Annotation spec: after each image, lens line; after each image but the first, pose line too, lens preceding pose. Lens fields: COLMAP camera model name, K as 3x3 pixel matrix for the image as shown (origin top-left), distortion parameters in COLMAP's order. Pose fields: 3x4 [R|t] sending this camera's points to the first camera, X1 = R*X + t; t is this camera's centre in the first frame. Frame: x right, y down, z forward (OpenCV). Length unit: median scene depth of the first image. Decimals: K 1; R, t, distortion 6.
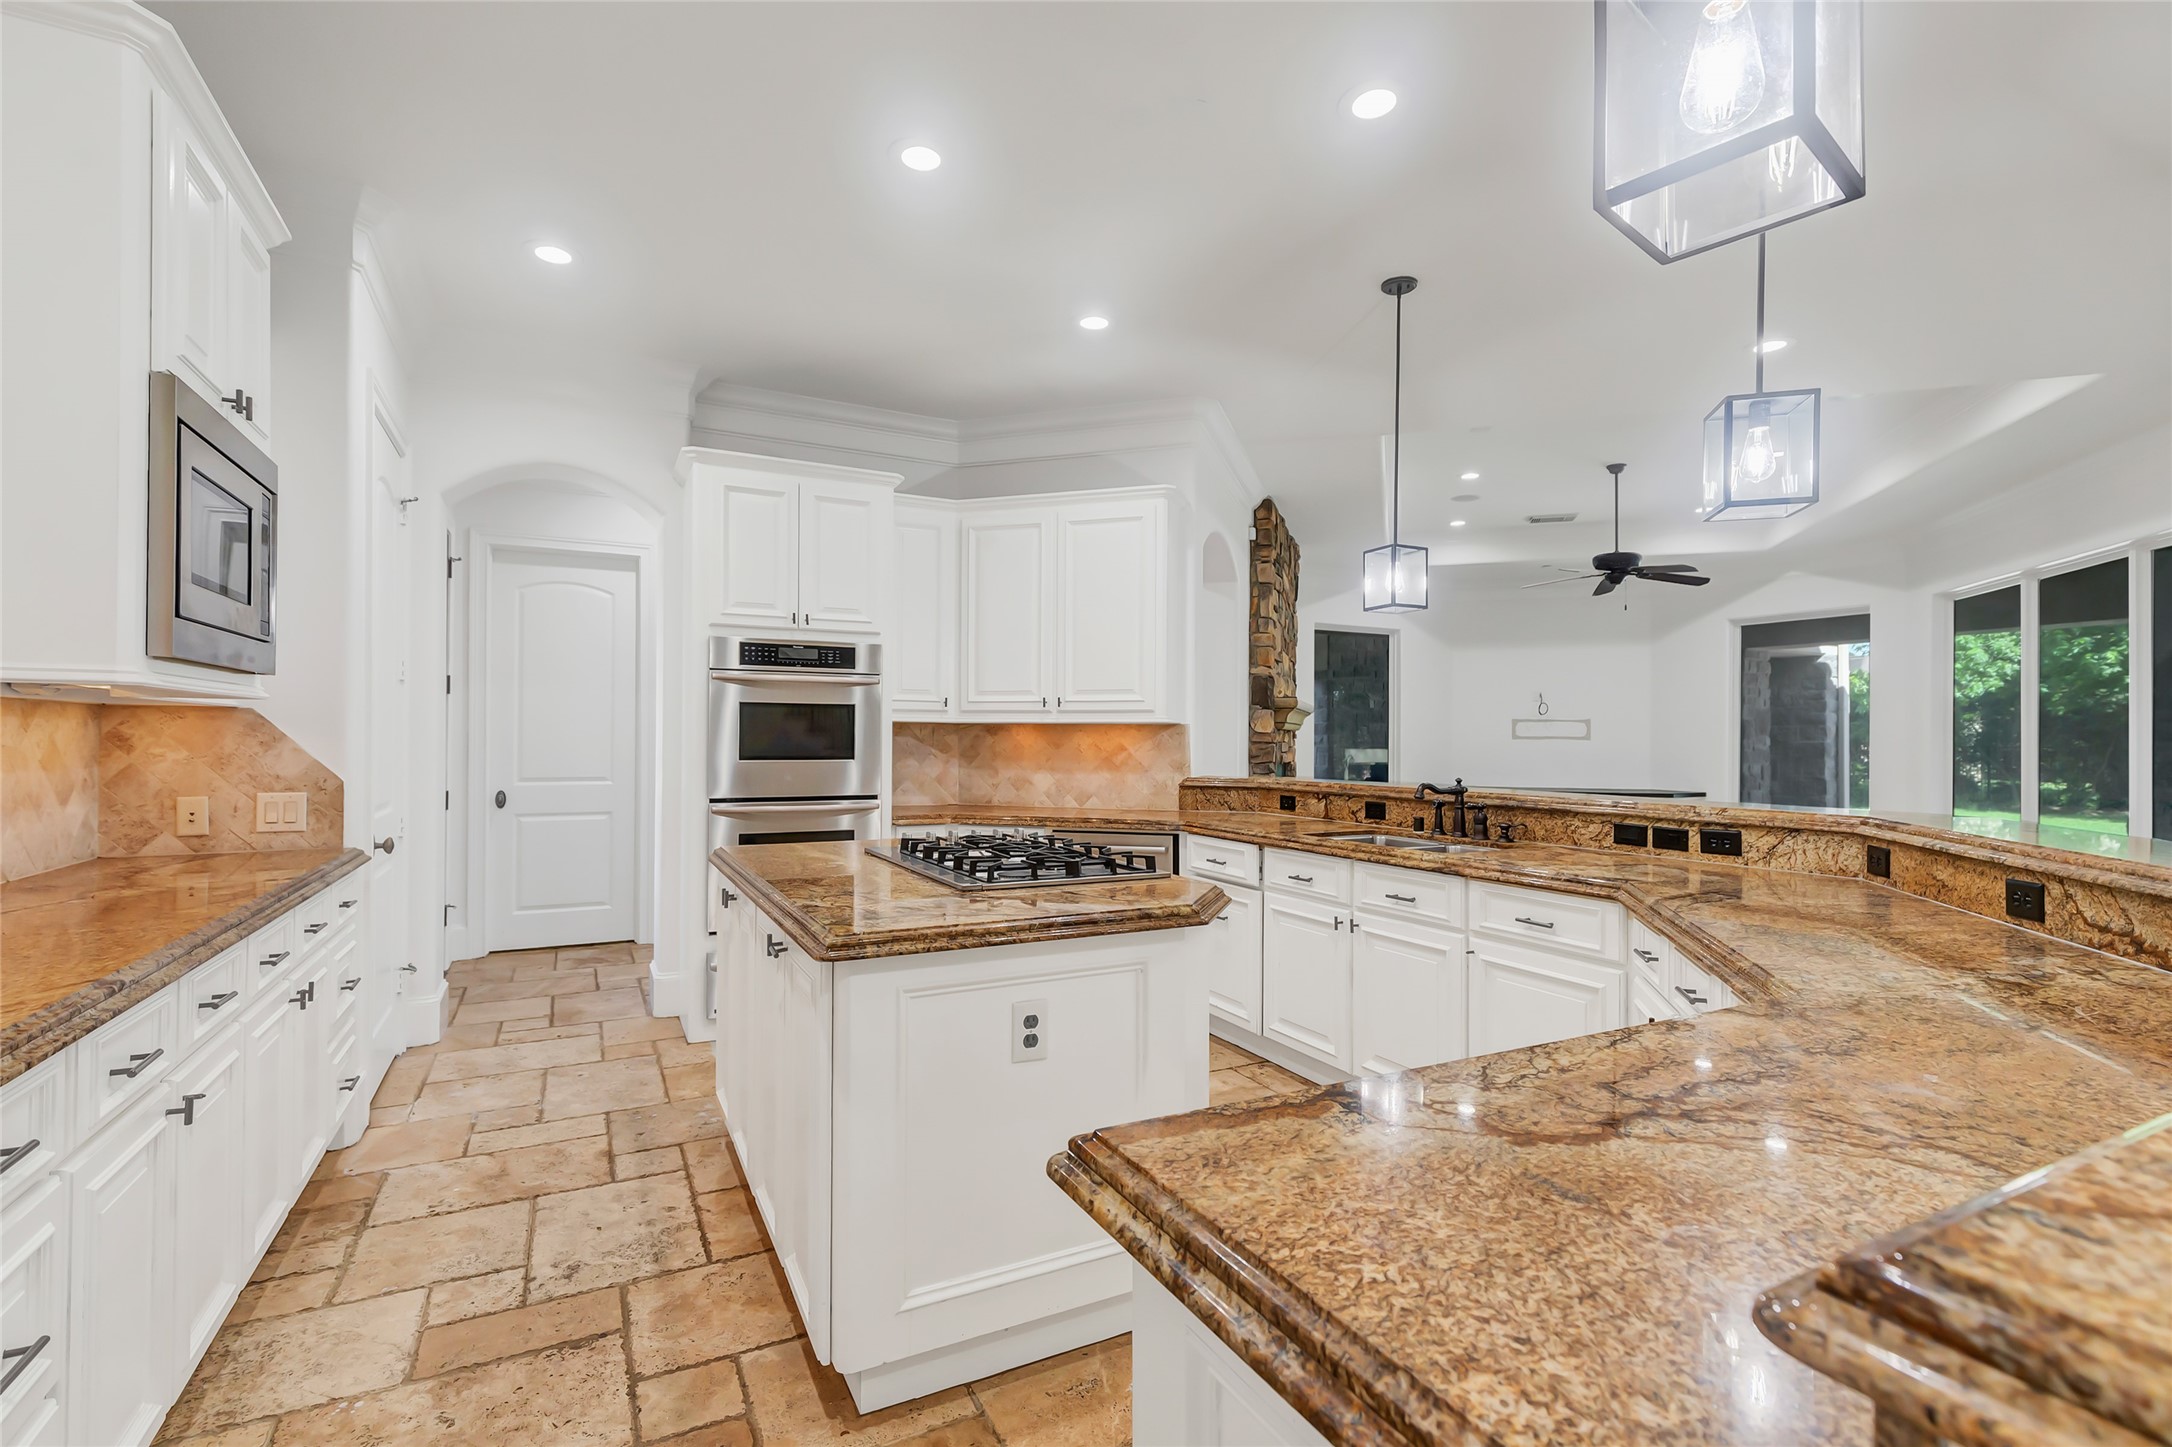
lens RADIAL K [[972.9, 0, 1050.0], [0, 972.9, 733.7], [0, 0, 1]] dist [-0.002714, -0.000195]
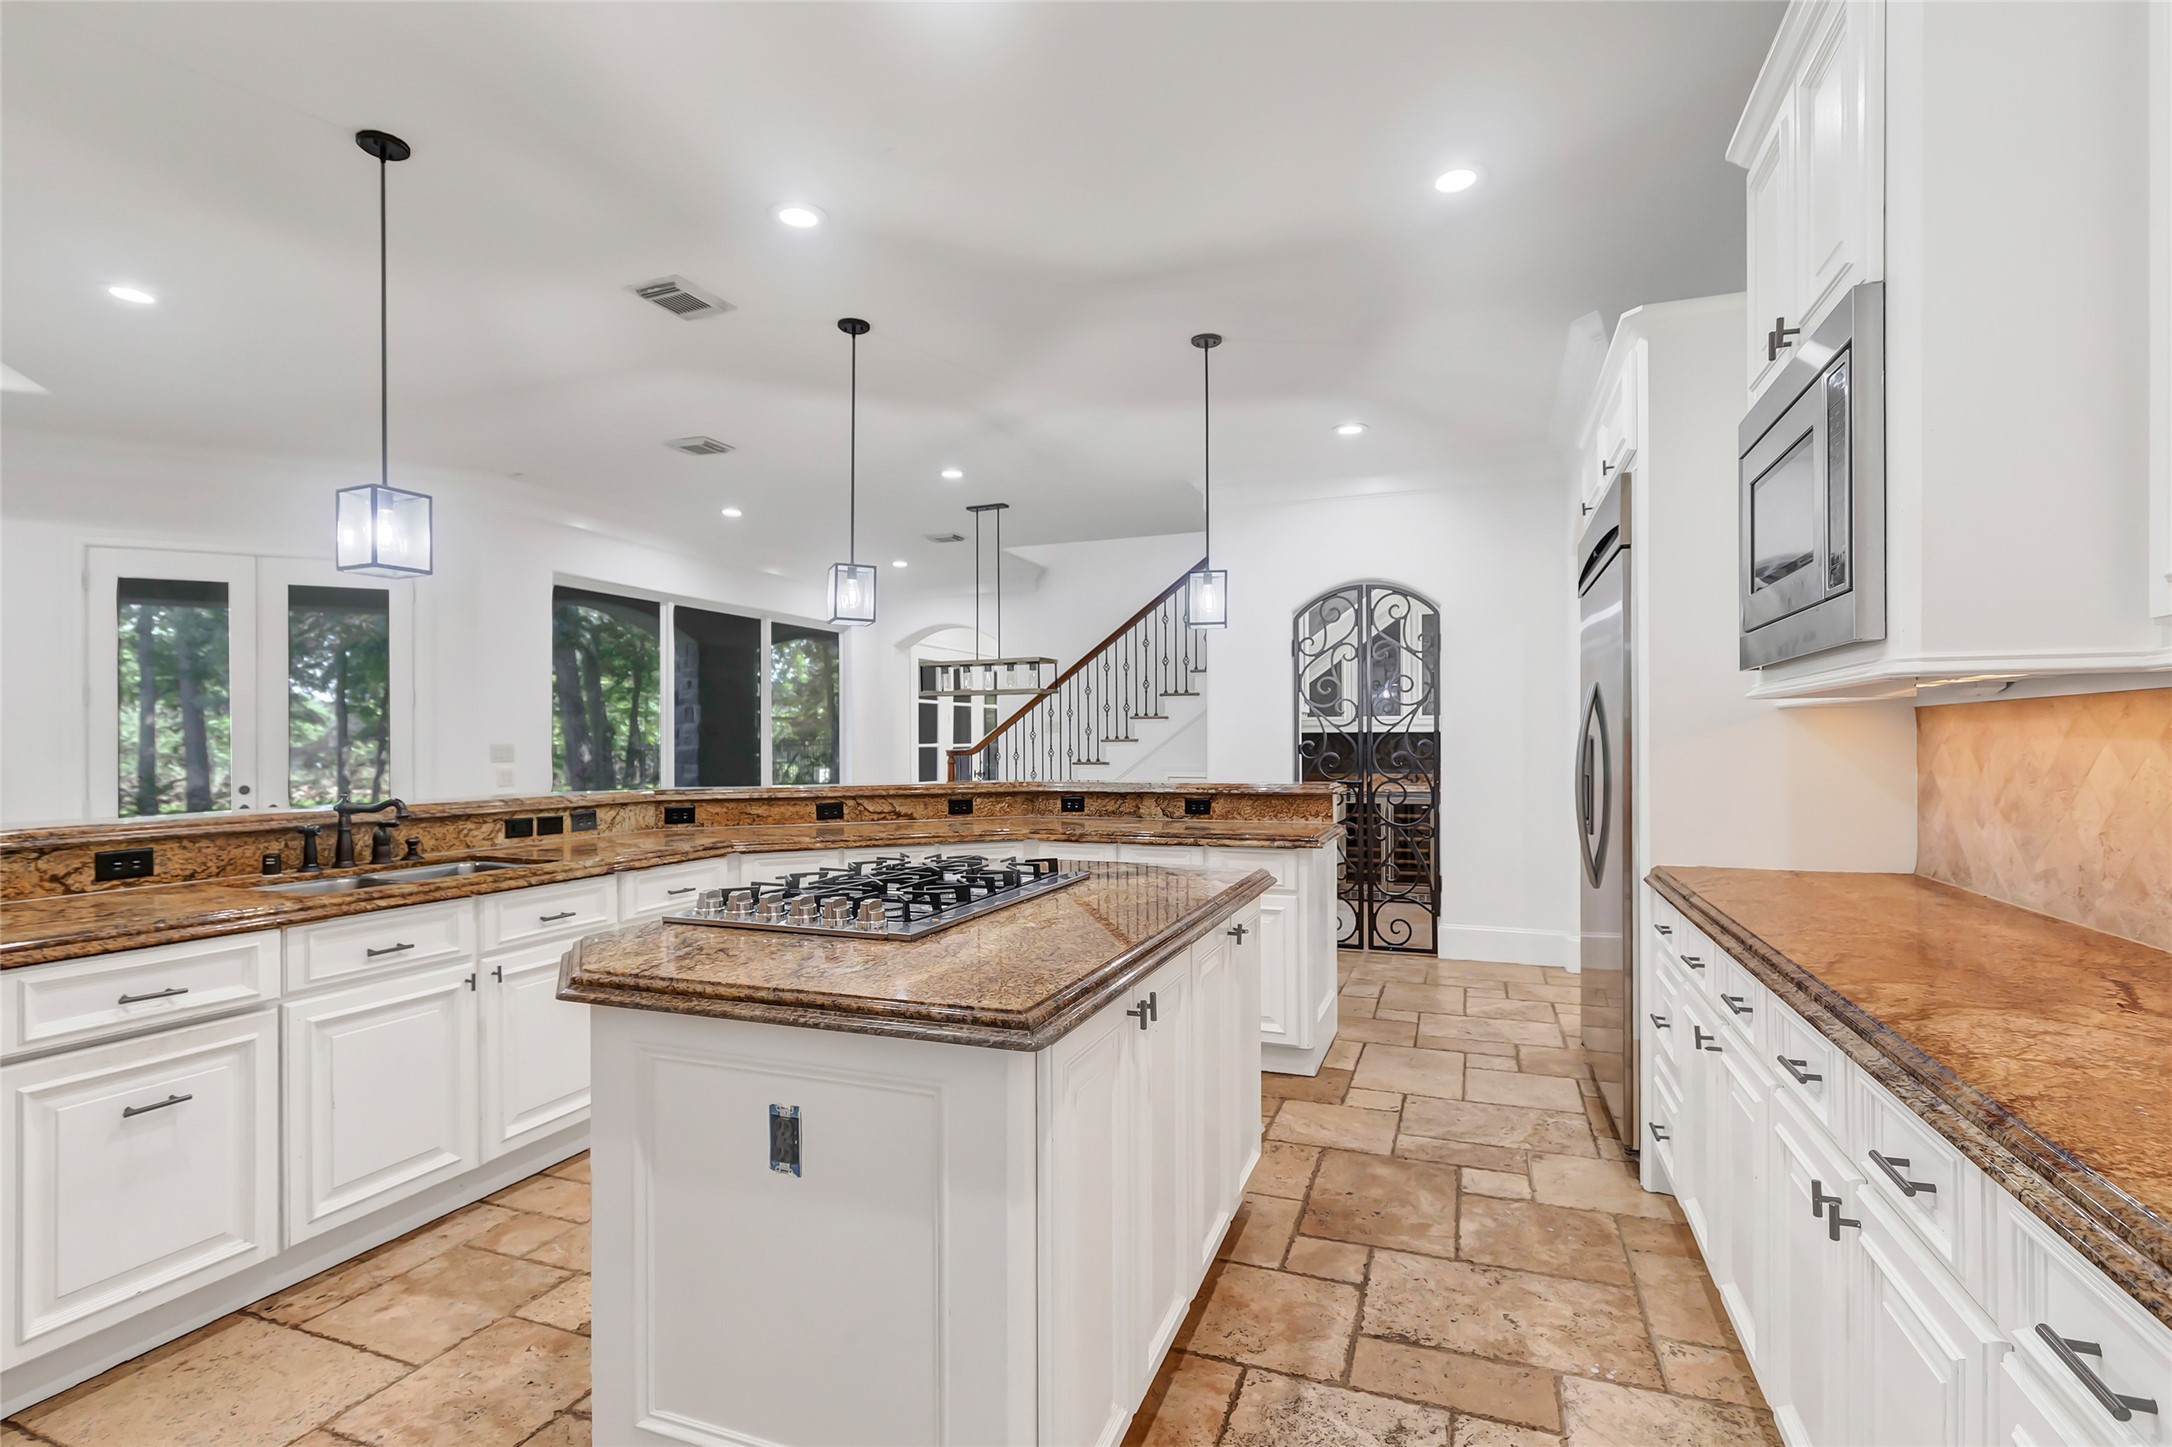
lens RADIAL K [[997.3, 0, 1093.5], [0, 997.3, 731.1], [0, 0, 1]] dist [0.003743, 0.000437]
pose [[-0.680903, 0.001495, 0.732373, -0.634377], [-0.004250, 0.999973, -0.005993, -0.002467], [-0.732362, -0.007193, -0.680878, 1.197794]]
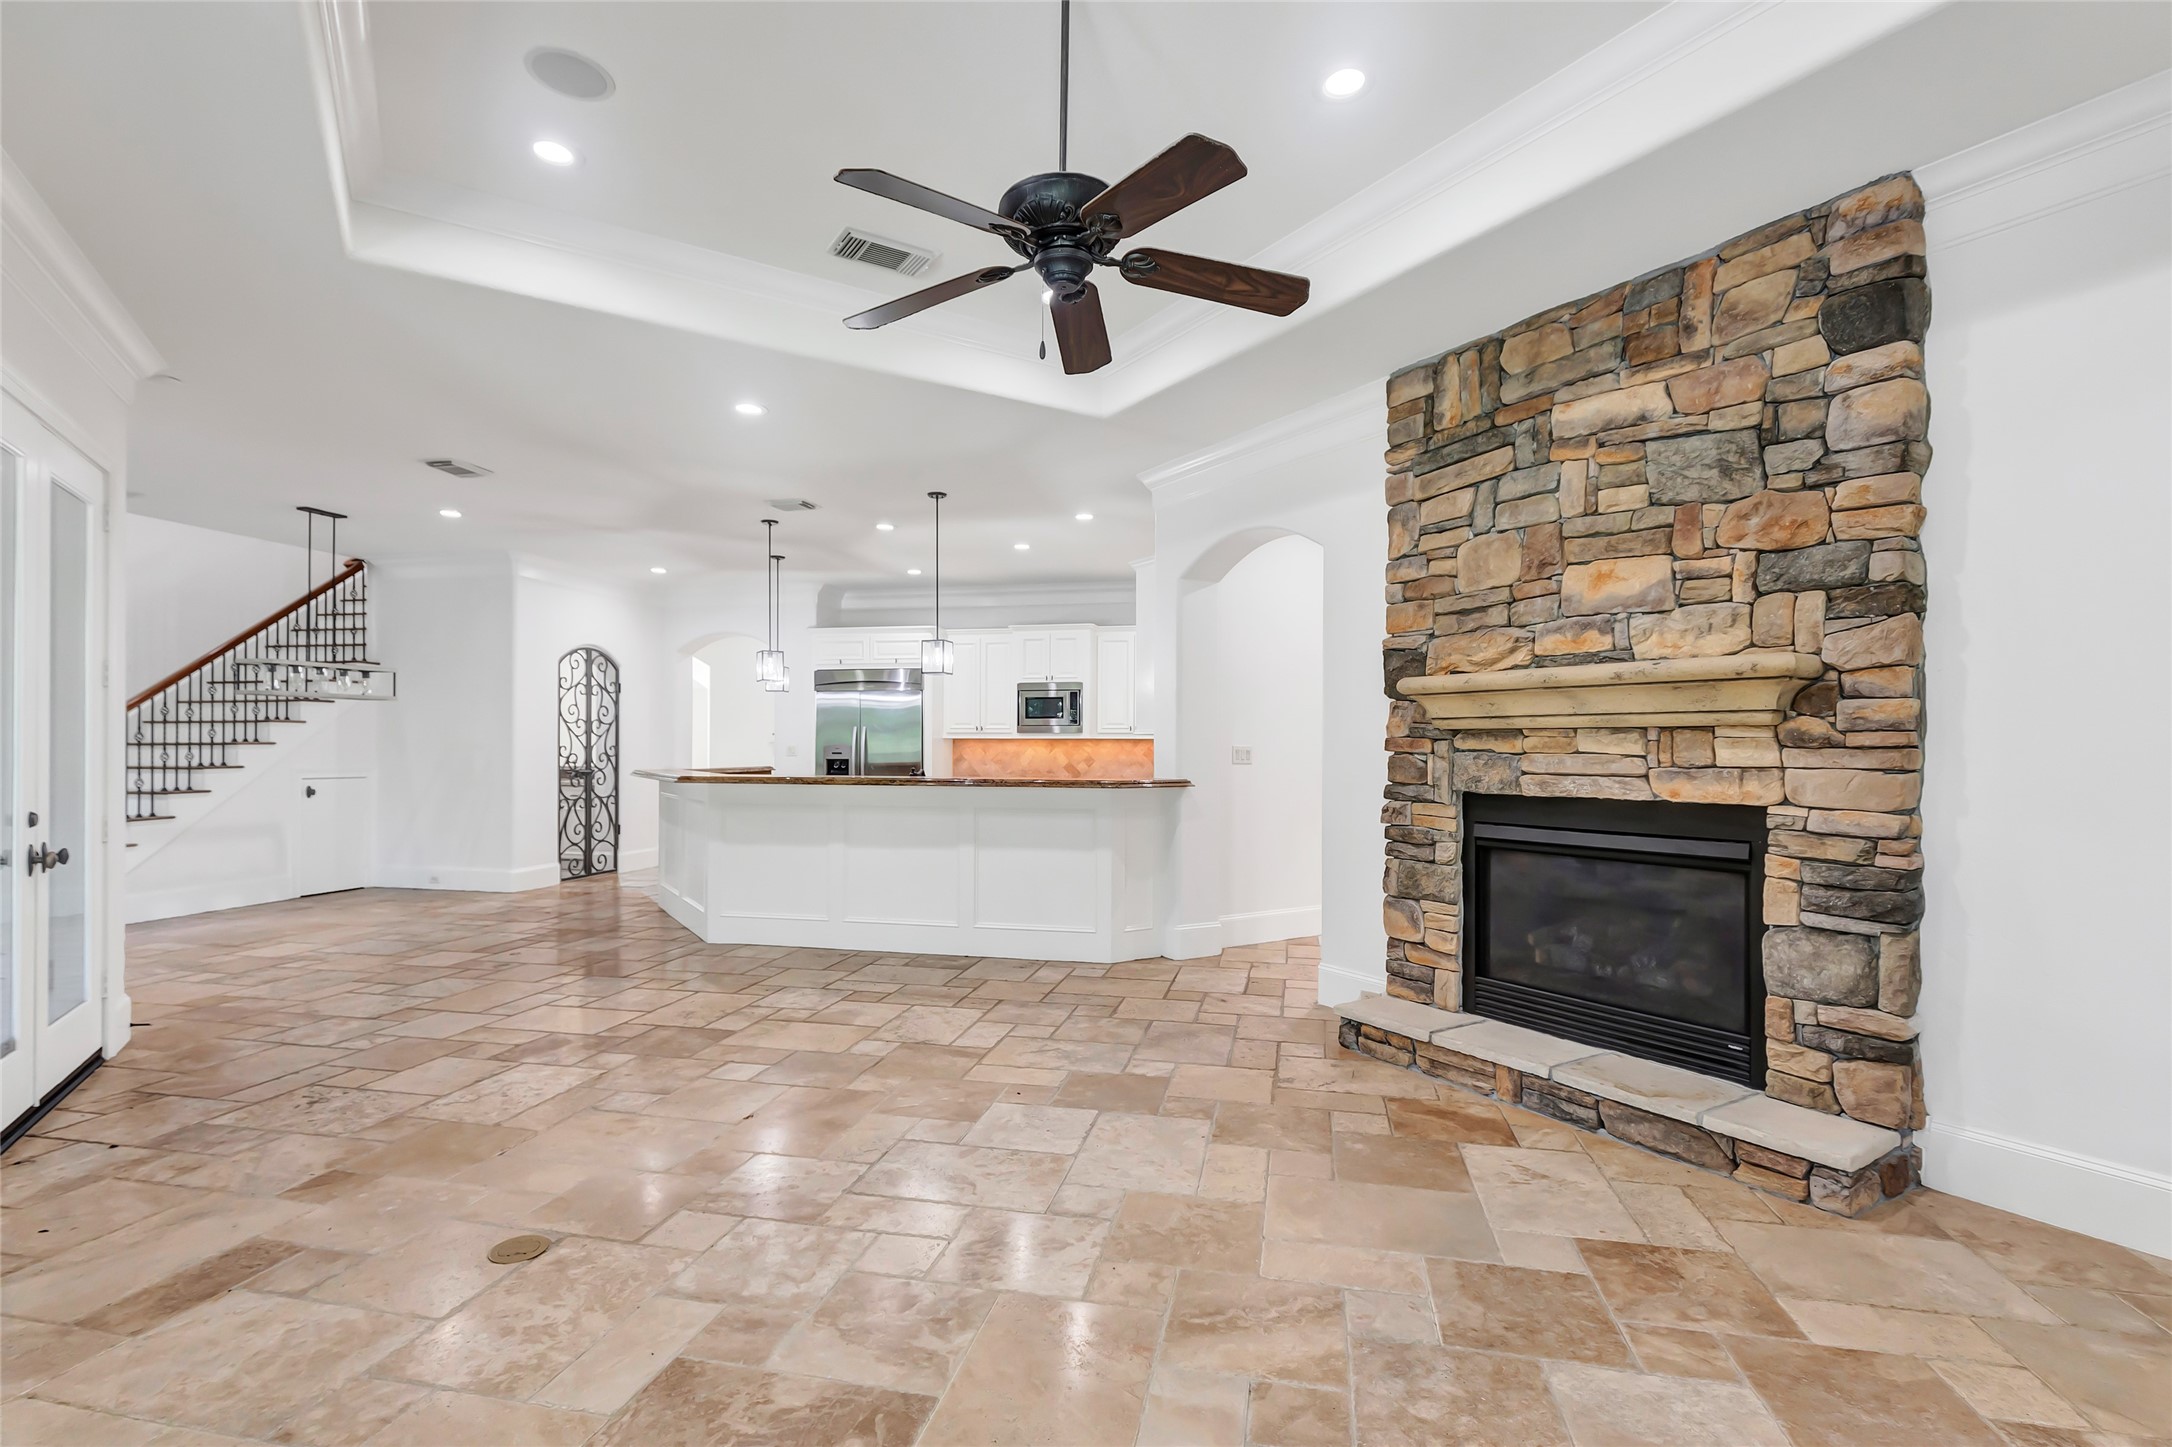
lens RADIAL K [[994.8, 0, 1080.4], [0, 994.8, 744.8], [0, 0, 1]] dist [0.000810, -0.000175]
pose [[-0.627552, -0.008893, -0.778524, 1.766084], [-0.002803, 0.999954, -0.009163, 0.022104], [0.778570, -0.003568, -0.627548, 2.542593]]
